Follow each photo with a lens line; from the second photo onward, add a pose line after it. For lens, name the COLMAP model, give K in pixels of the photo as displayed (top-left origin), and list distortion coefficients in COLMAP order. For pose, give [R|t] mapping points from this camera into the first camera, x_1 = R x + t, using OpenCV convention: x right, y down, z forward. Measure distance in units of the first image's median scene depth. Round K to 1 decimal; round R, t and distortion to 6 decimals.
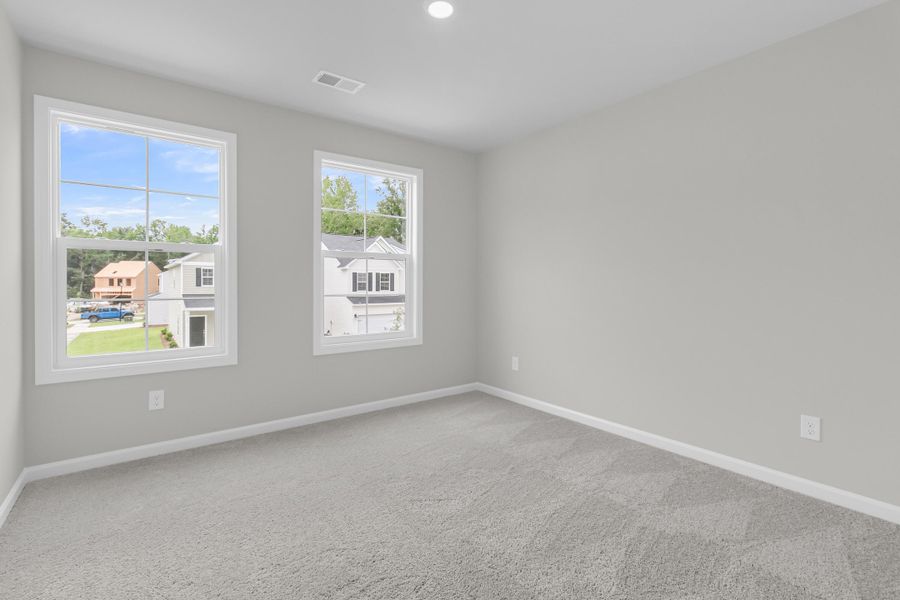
lens RADIAL K [[419.5, 0, 447.1], [0, 419.5, 294.0], [0, 0, 1]] dist [-0.000663, -0.000410]
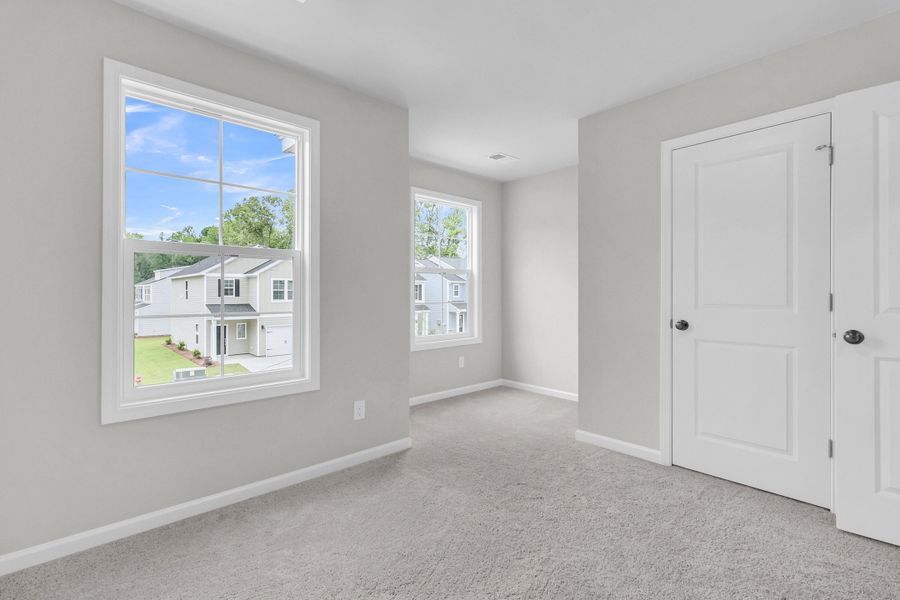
lens RADIAL K [[419.5, 0, 457.6], [0, 419.5, 293.5], [0, 0, 1]] dist [-0.000663, -0.000410]
pose [[0.992607, -0.001392, 0.121361, -0.212612], [0.004431, 0.999683, -0.024772, 0.004063], [-0.121288, 0.025127, 0.992299, -0.161311]]
